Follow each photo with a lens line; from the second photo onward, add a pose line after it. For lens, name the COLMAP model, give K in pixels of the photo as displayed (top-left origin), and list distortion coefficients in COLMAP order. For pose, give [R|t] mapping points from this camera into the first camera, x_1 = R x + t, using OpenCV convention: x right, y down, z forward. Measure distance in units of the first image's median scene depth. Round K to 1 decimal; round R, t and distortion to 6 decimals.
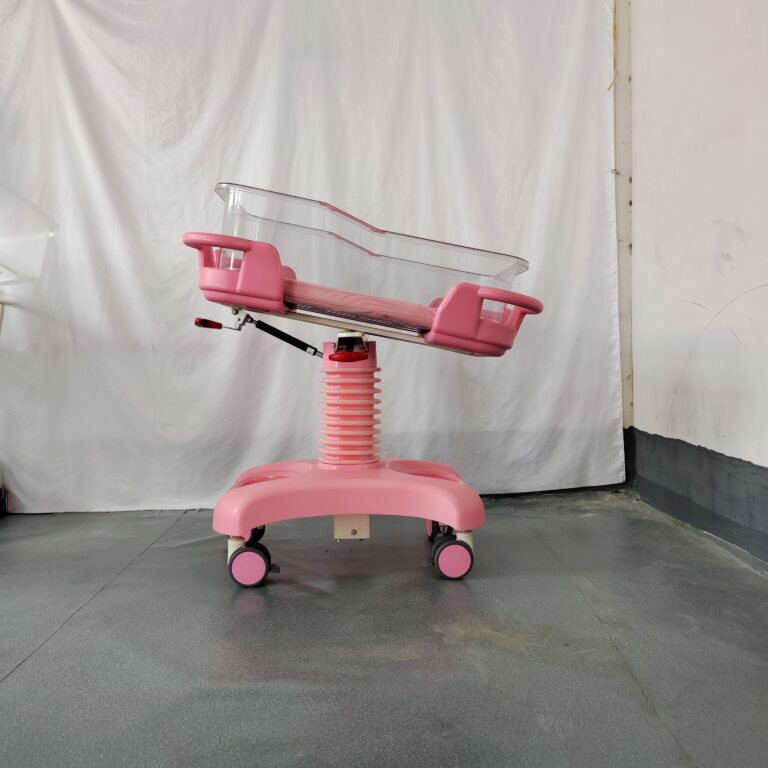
lens RADIAL K [[747.5, 0, 382.3], [0, 747.5, 361.2], [0, 0, 1]] dist [-0.017702, 0.000000]
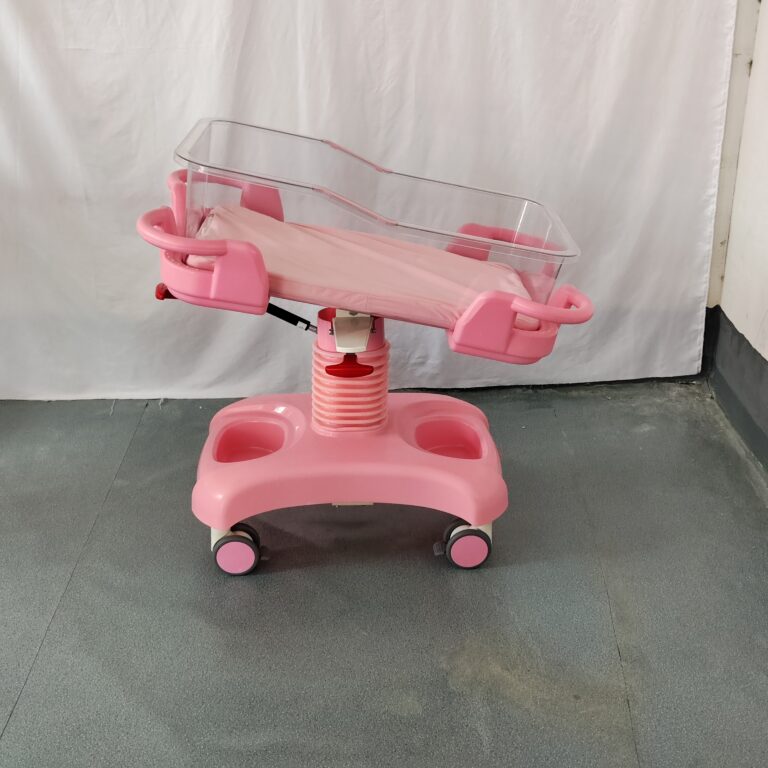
lens RADIAL K [[1089.5, 0, 381.9], [0, 1089.5, 386.3], [0, 0, 1]] dist [-0.026667, 0.000000]
pose [[0.999747, 0.020283, -0.009741, 0.001549], [-0.014732, 0.917264, 0.398008, -0.284311], [0.017008, -0.397763, 0.917330, -0.065146]]
